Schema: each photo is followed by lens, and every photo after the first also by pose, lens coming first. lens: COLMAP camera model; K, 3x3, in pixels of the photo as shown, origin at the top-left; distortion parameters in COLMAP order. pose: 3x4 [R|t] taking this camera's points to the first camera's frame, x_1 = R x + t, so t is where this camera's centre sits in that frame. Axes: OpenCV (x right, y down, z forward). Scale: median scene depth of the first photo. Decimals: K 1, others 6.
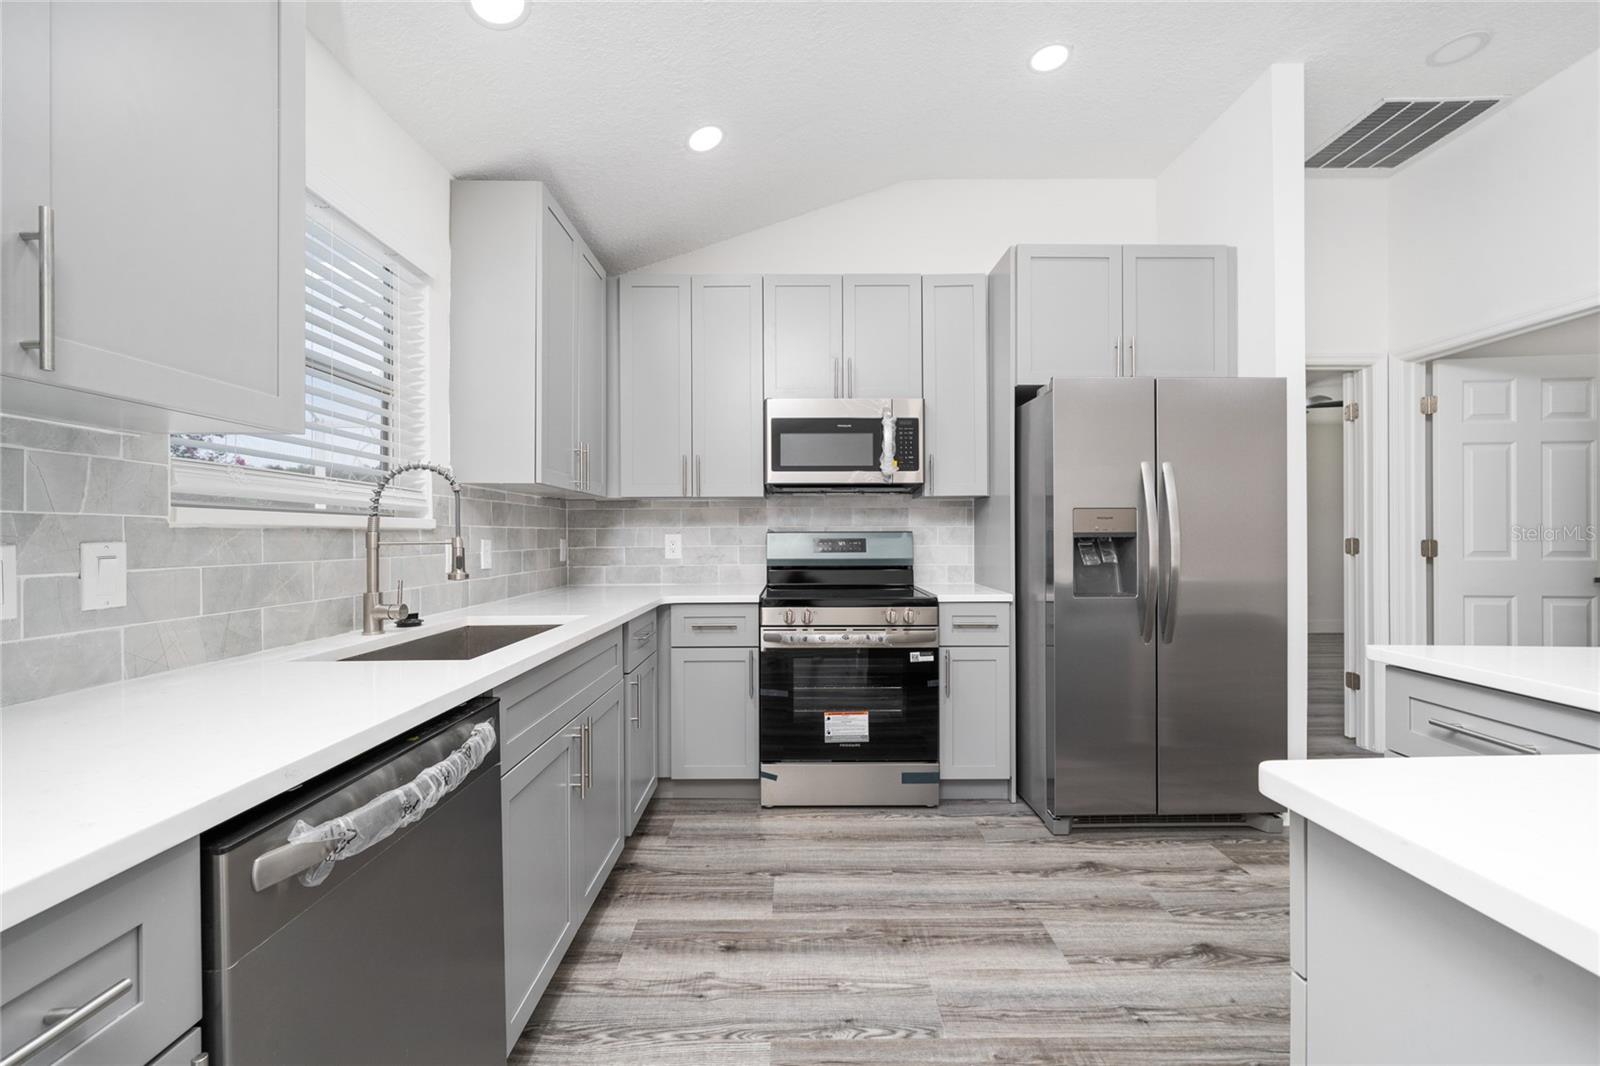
lens RADIAL K [[654.6, 0, 800.0], [0, 654.6, 533.0], [0, 0, 1]] dist [0.001970, 0.000110]
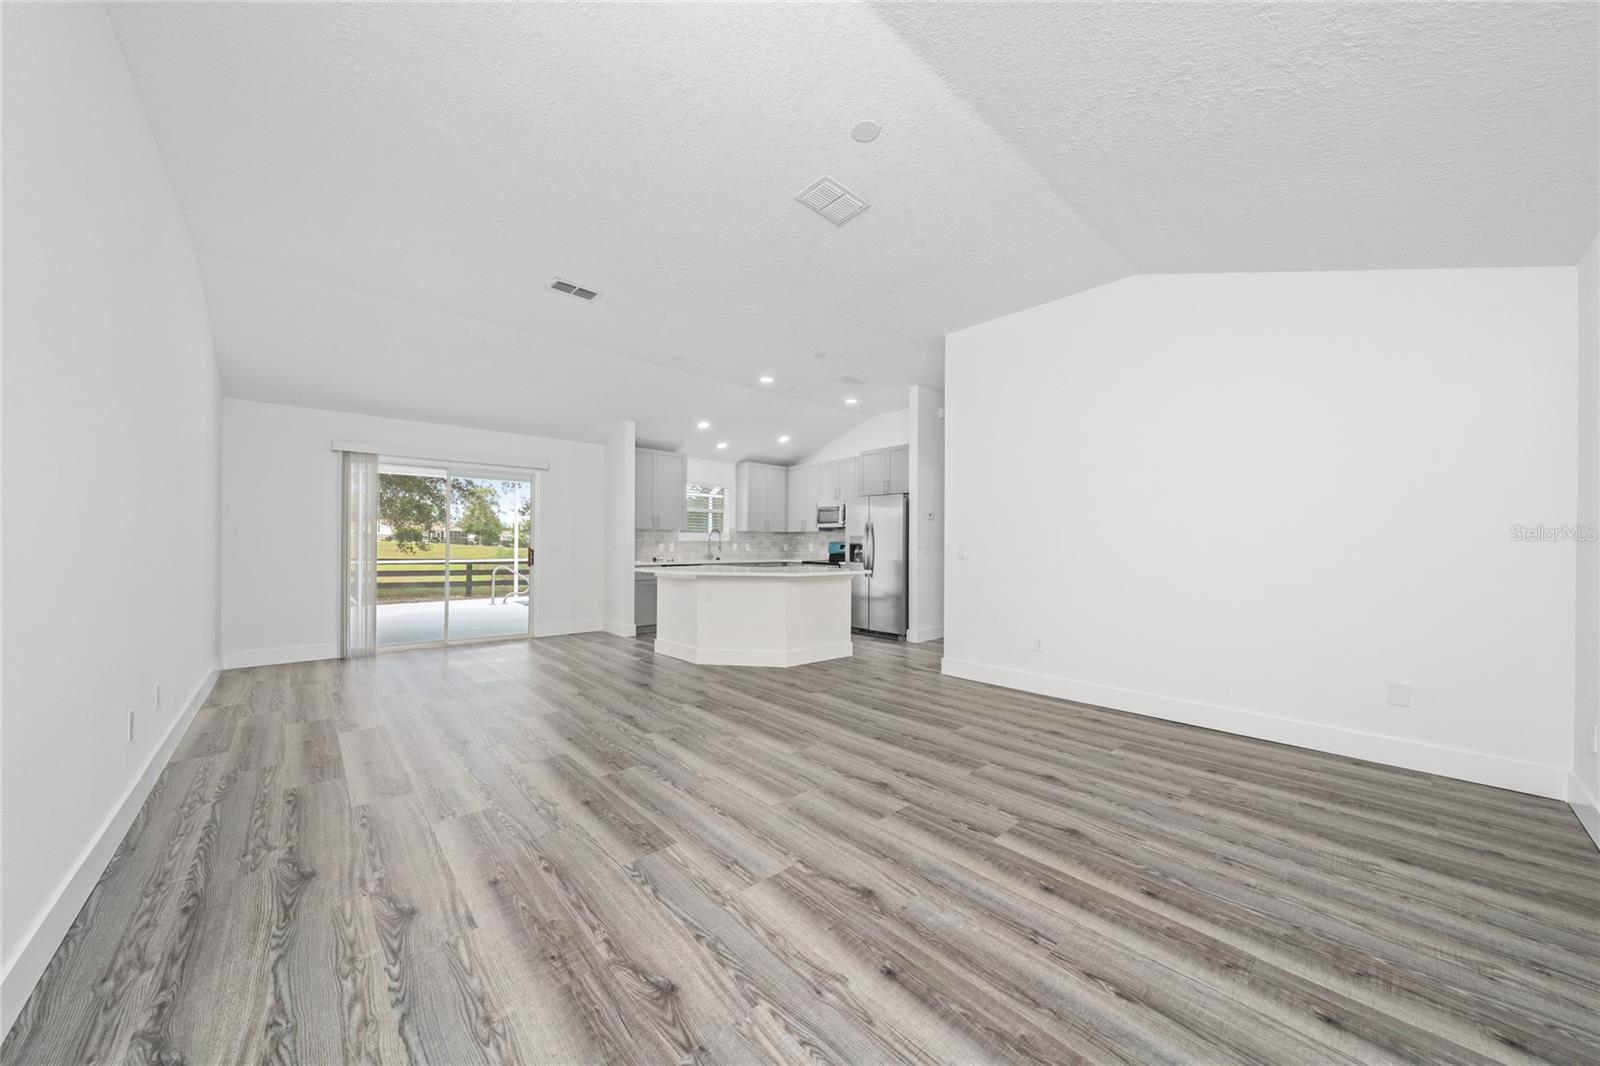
lens RADIAL K [[552.3, 0, 793.2], [0, 552.3, 539.4], [0, 0, 1]] dist [-0.000012, 0.000007]
pose [[0.664445, -0.002982, -0.747331, 1.933158], [-0.002084, 0.999981, -0.005843, 0.001577], [0.747334, 0.005440, 0.664426, -0.925873]]
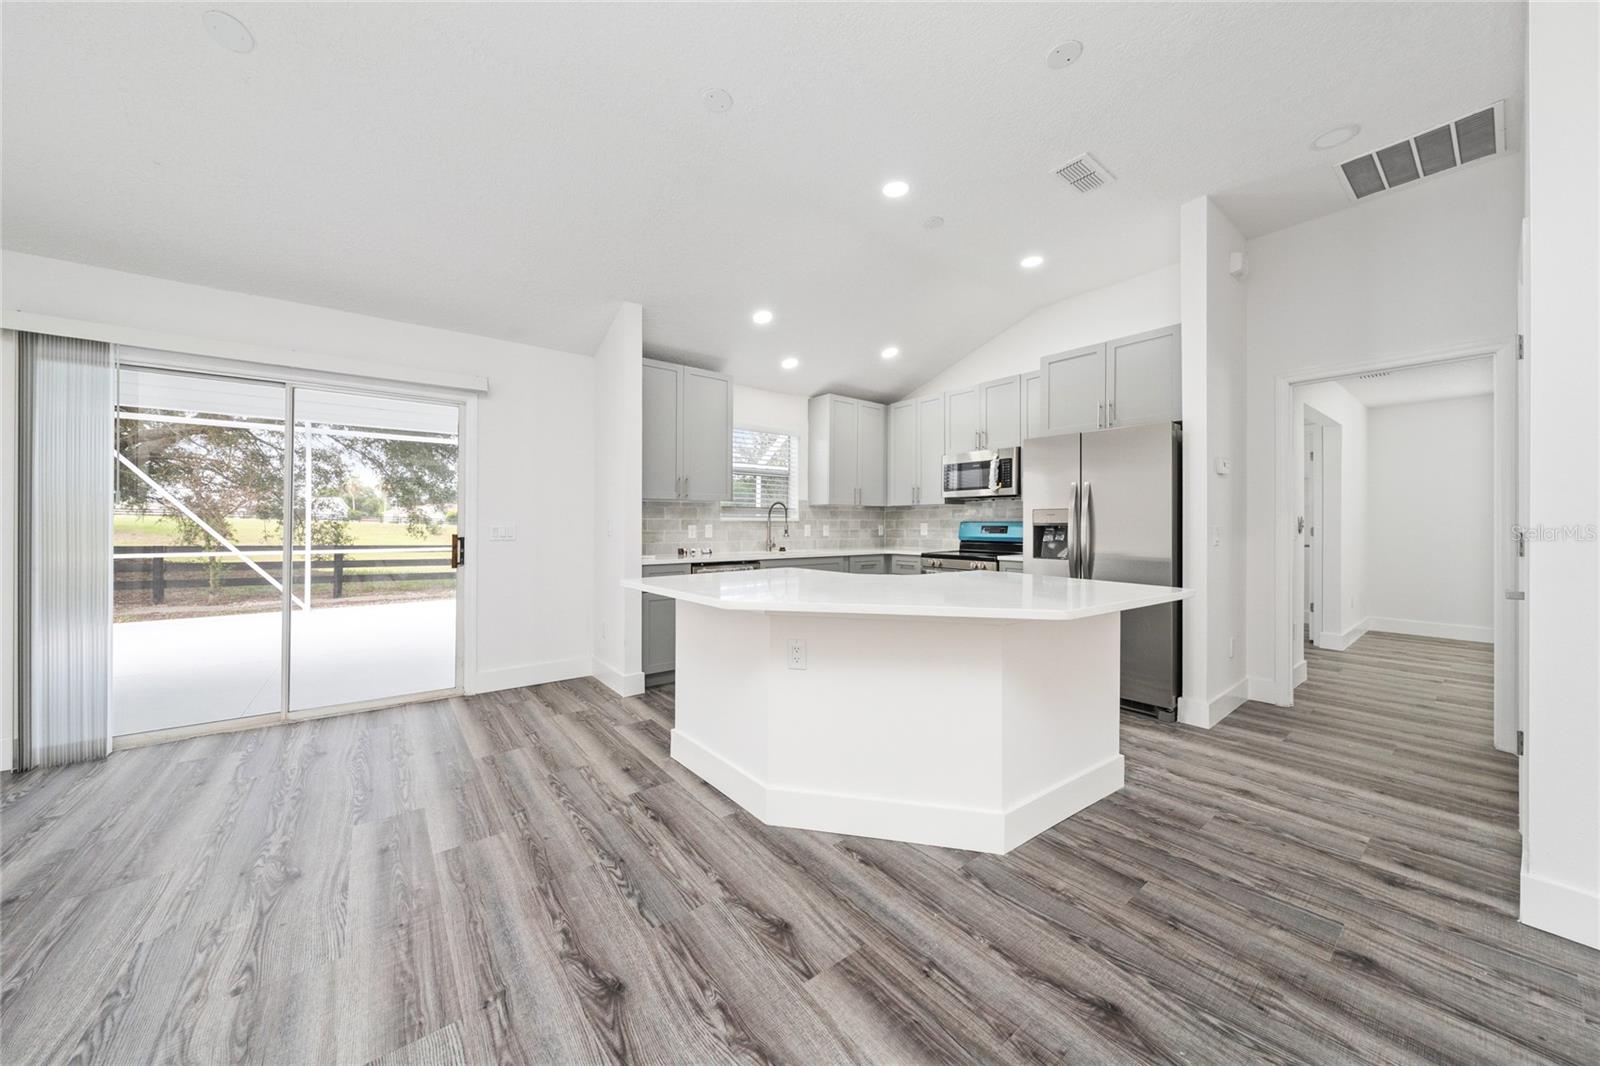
lens RADIAL K [[566.6, 0, 795.8], [0, 566.6, 527.7], [0, 0, 1]] dist [0.000396, 0.000049]
pose [[0.607414, 0.003711, -0.794377, 1.059270], [0.002342, 0.999976, 0.006463, 0.004084], [0.794382, -0.005787, 0.607391, -0.418939]]
